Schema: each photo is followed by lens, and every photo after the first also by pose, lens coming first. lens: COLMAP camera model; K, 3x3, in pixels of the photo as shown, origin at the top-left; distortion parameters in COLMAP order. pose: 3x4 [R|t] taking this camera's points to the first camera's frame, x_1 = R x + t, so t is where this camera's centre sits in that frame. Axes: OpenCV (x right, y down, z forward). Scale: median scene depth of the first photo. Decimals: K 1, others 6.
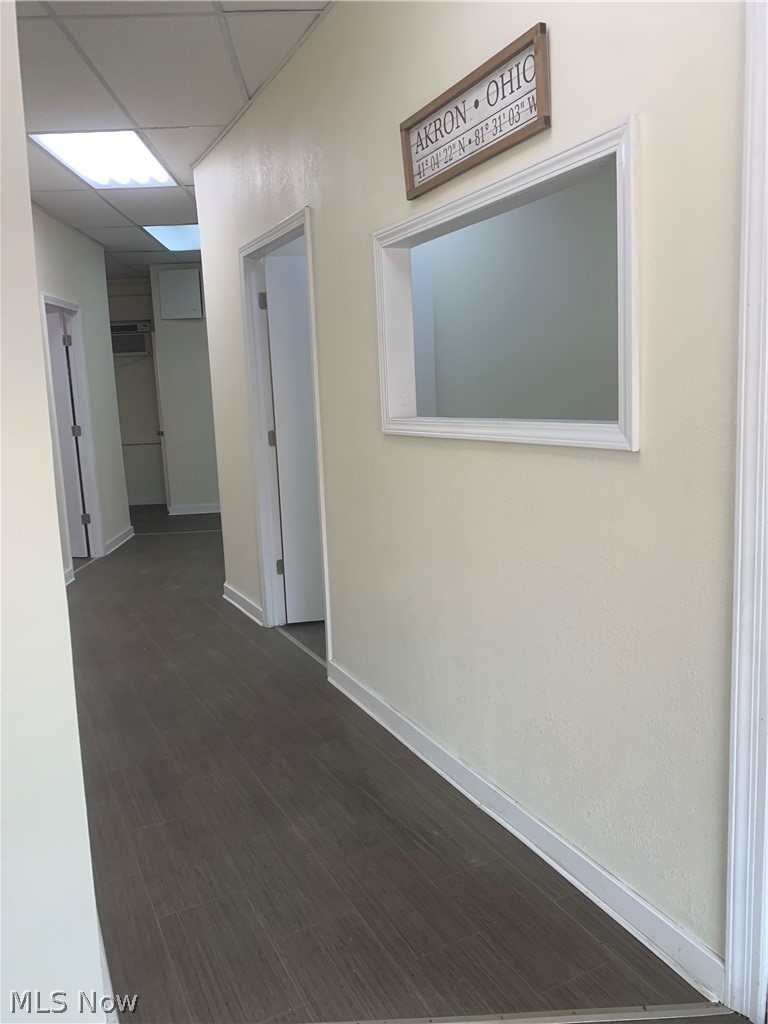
lens RADIAL K [[793.6, 0, 361.2], [0, 793.6, 510.4], [0, 0, 1]] dist [0.014435, -0.008778]
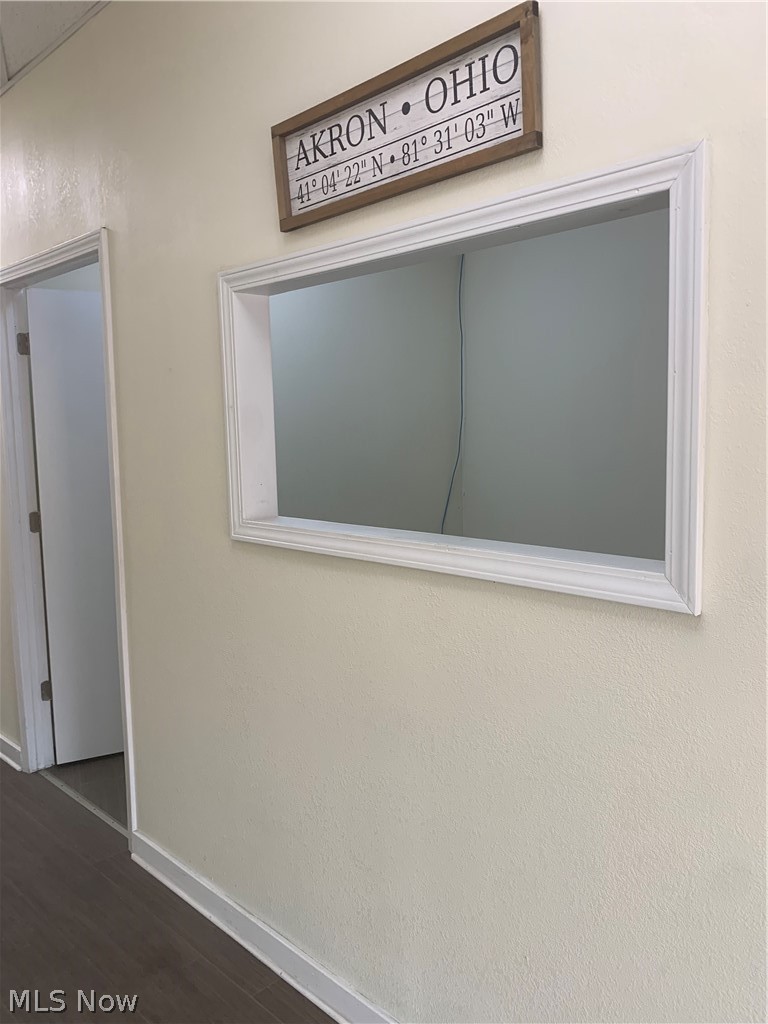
lens RADIAL K [[793.6, 0, 361.2], [0, 793.6, 510.4], [0, 0, 1]] dist [0.014435, -0.008778]
pose [[0.945262, -0.010586, 0.326139, -0.118948], [0.027746, 0.998461, -0.048010, -0.104244], [-0.325129, 0.054431, 0.944102, 0.321626]]
